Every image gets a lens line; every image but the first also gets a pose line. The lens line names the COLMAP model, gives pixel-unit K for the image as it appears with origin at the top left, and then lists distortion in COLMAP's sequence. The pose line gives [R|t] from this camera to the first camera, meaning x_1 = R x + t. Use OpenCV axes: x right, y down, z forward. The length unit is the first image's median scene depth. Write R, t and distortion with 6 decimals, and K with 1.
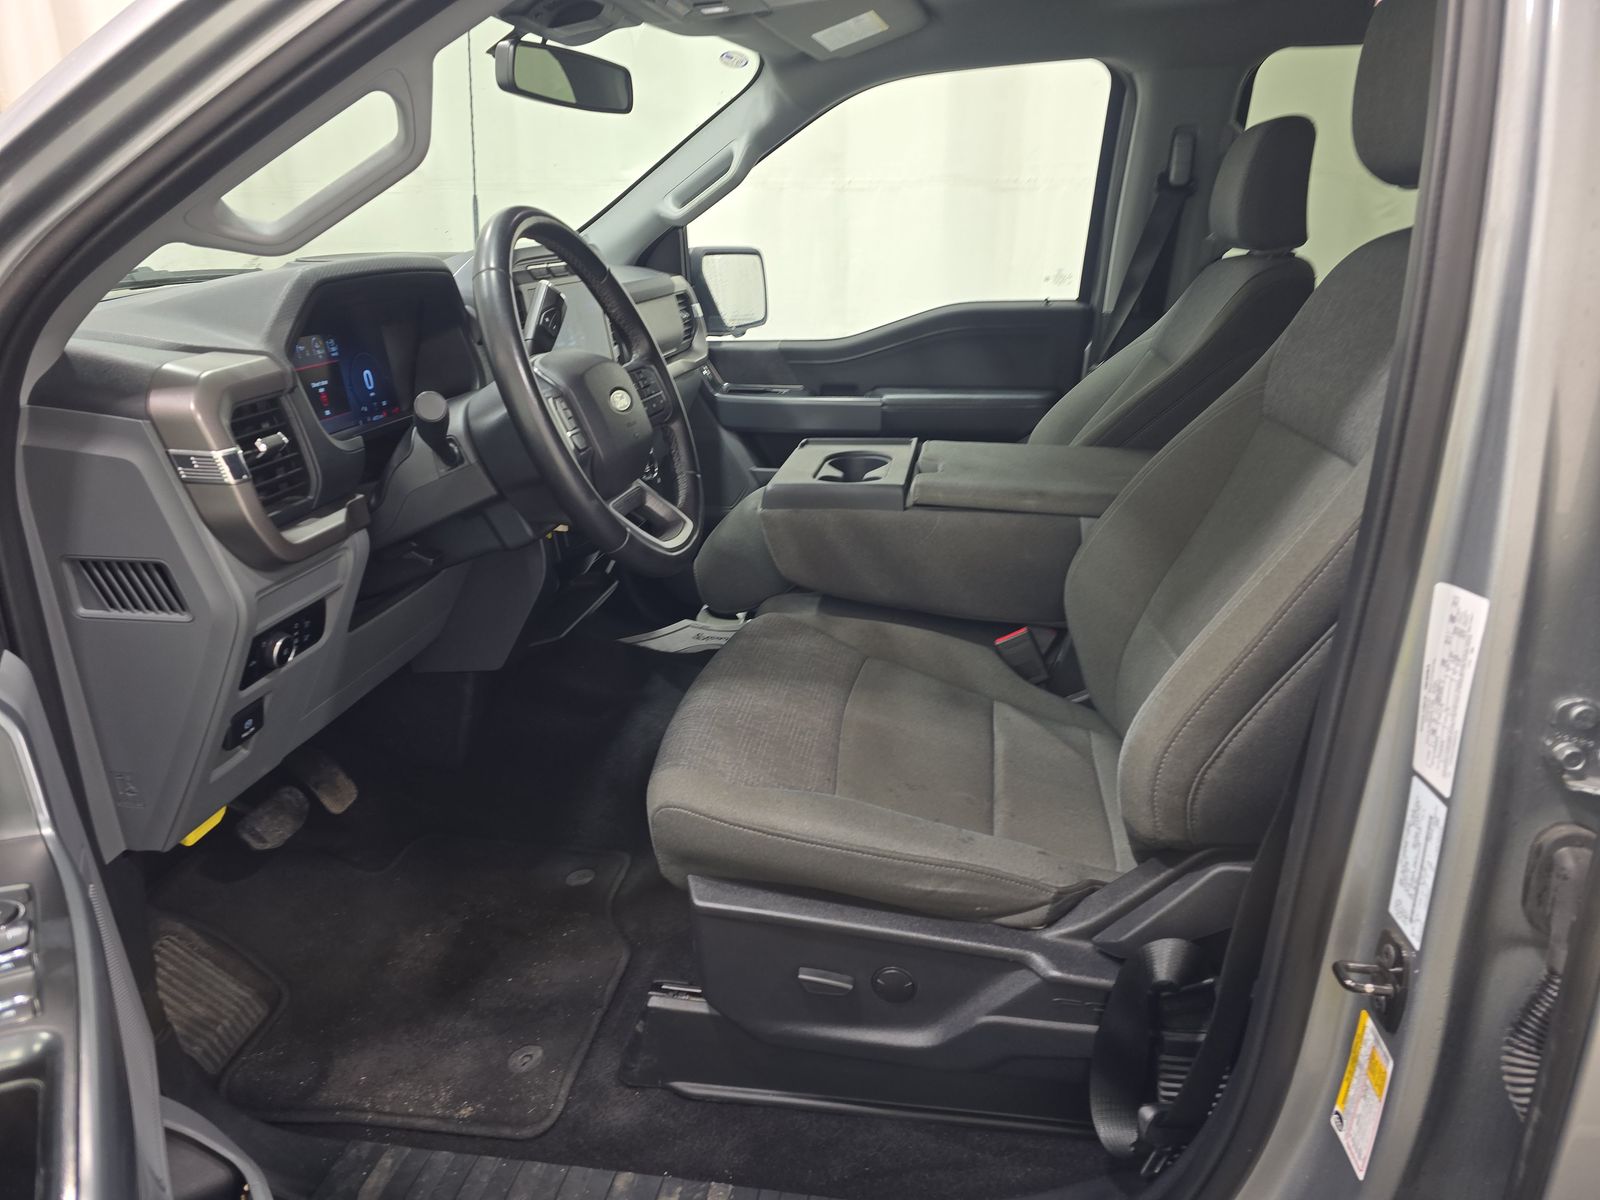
lens RADIAL K [[1091.9, 0, 801.7], [0, 1091.9, 600.9], [0, 0, 1]] dist [0.048405, -0.038178]
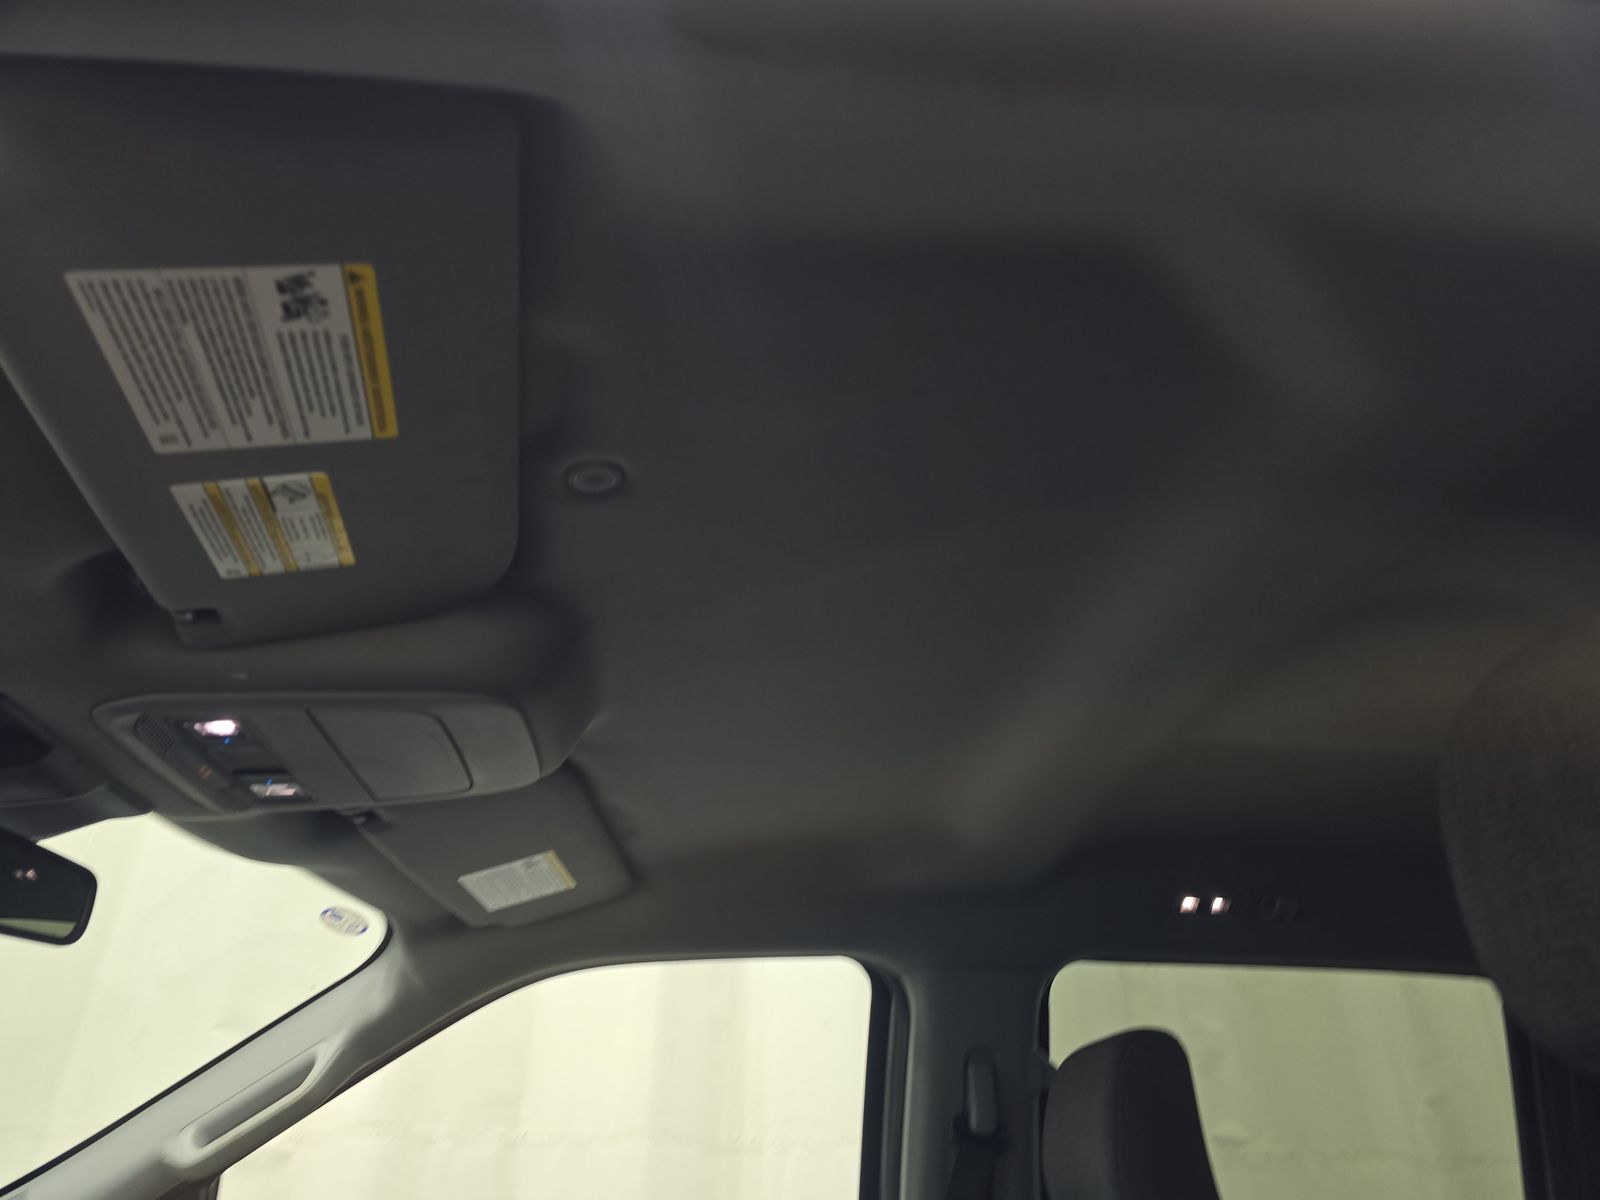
lens RADIAL K [[1091.9, 0, 808.1], [0, 1091.9, 599.5], [0, 0, 1]] dist [0.048405, -0.038178]
pose [[0.969053, 0.136261, 0.205838, 0.048642], [0.060661, 0.676832, -0.733634, -0.105178], [-0.239283, 0.723417, 0.647620, 0.339591]]
